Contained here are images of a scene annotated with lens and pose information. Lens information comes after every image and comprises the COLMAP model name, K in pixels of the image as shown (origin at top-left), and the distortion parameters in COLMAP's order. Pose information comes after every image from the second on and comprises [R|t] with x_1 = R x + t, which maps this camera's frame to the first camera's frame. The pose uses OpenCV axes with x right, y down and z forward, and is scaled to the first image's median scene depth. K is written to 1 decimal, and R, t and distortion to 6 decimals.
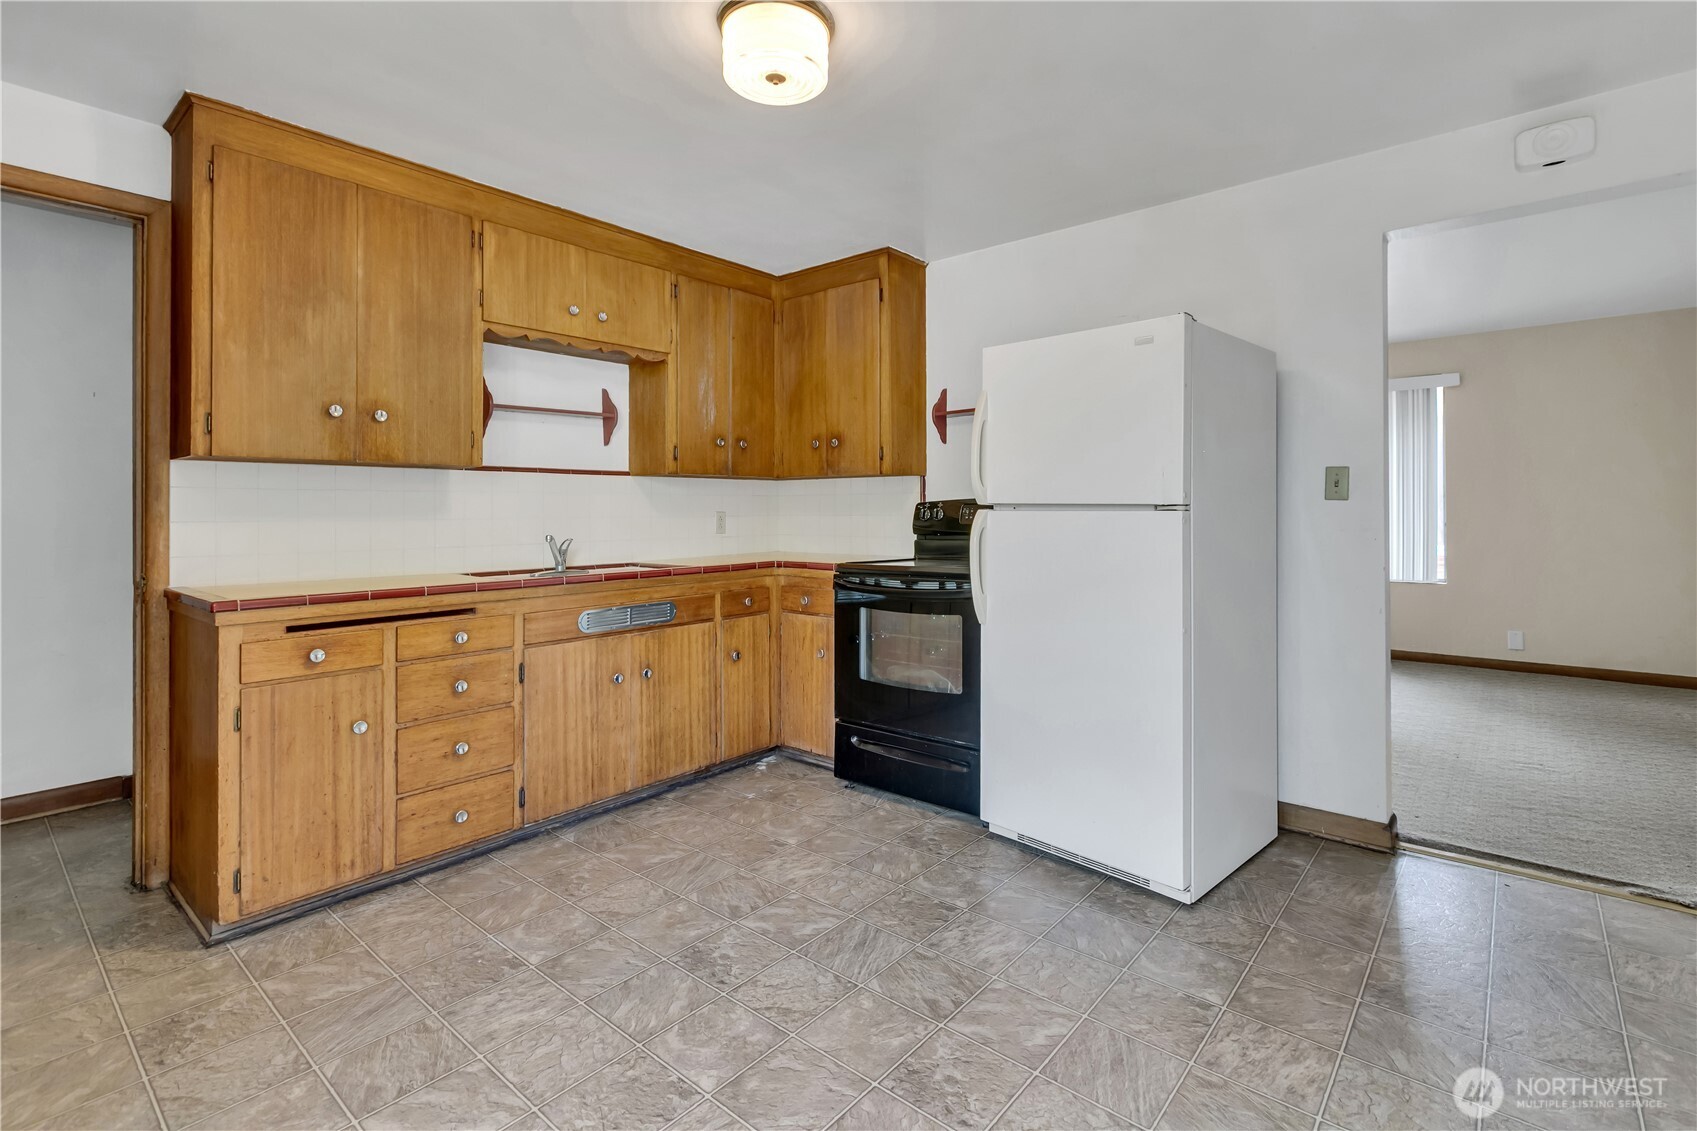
lens RADIAL K [[788.1, 0, 851.2], [0, 788.1, 503.6], [0, 0, 1]] dist [0.001573, 0.000192]
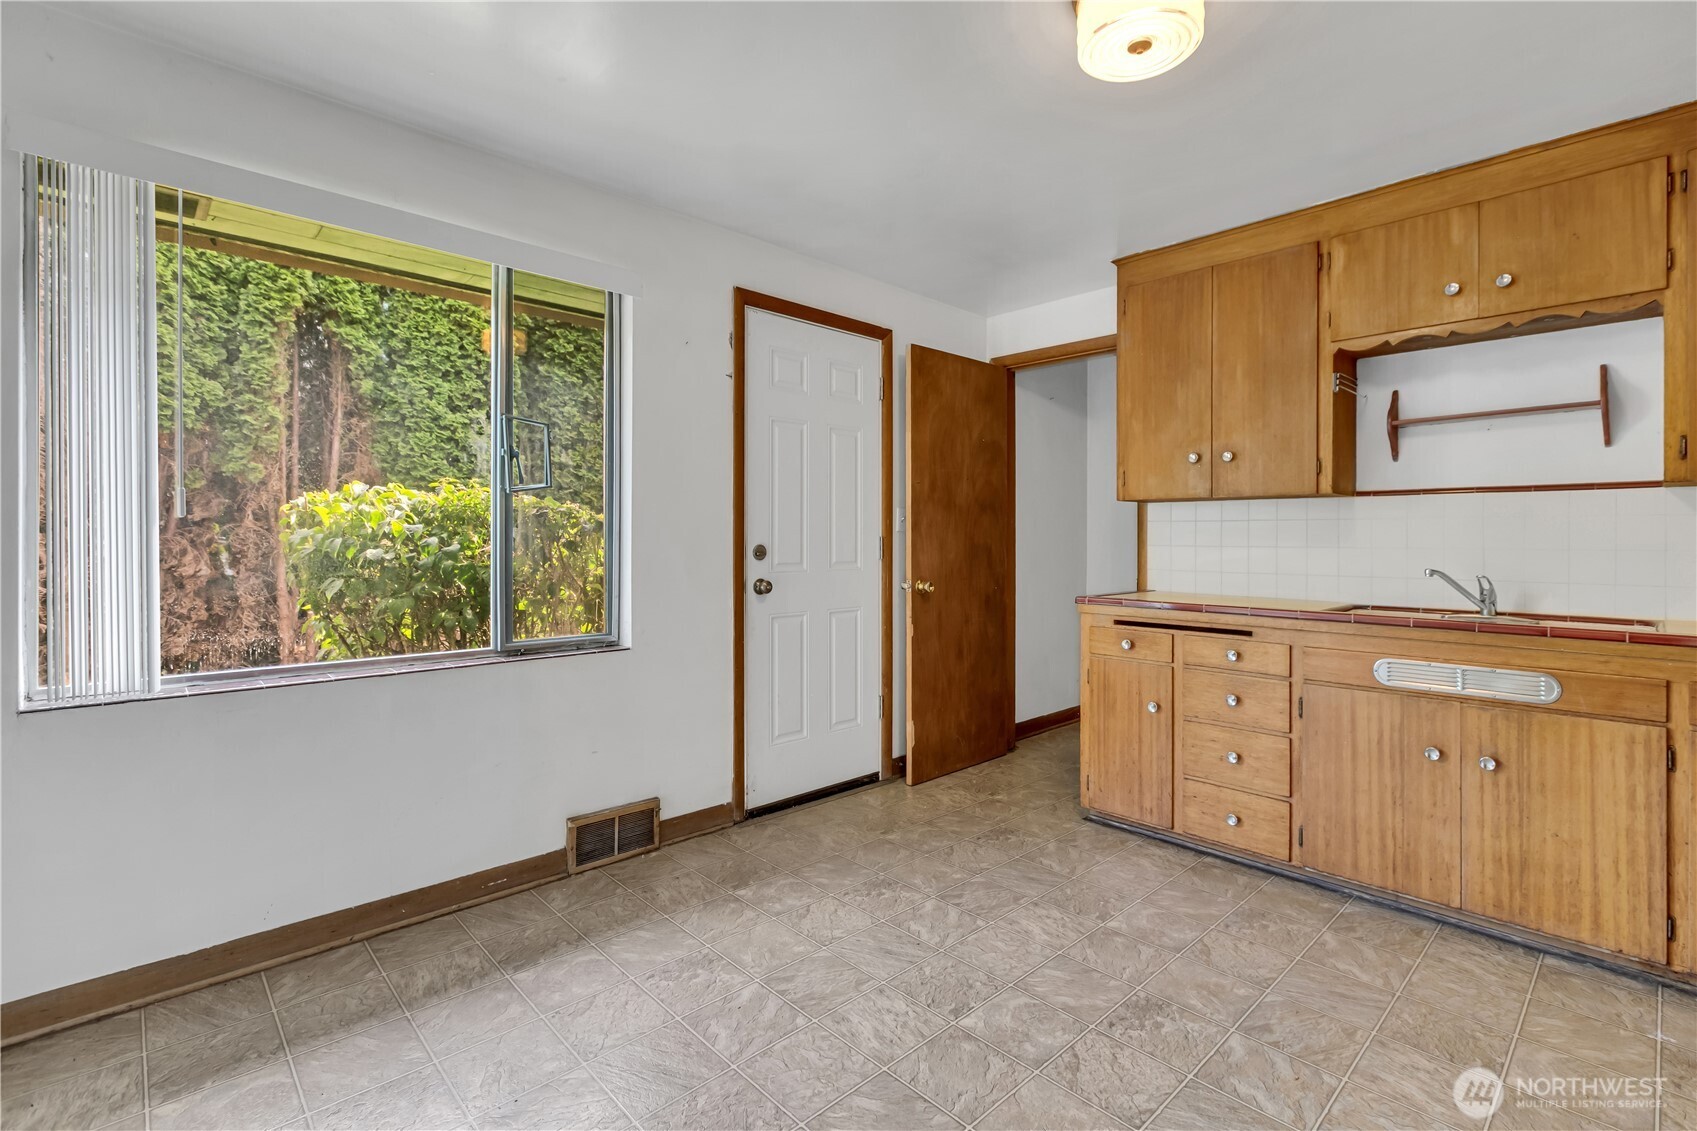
lens RADIAL K [[775.2, 0, 862.1], [0, 775.2, 537.5], [0, 0, 1]] dist [-0.001486, 0.000540]
pose [[-0.102982, 0.005020, -0.994671, 0.579426], [0.005662, 0.999974, 0.004461, -0.000449], [0.994667, -0.005172, -0.103008, 0.564623]]
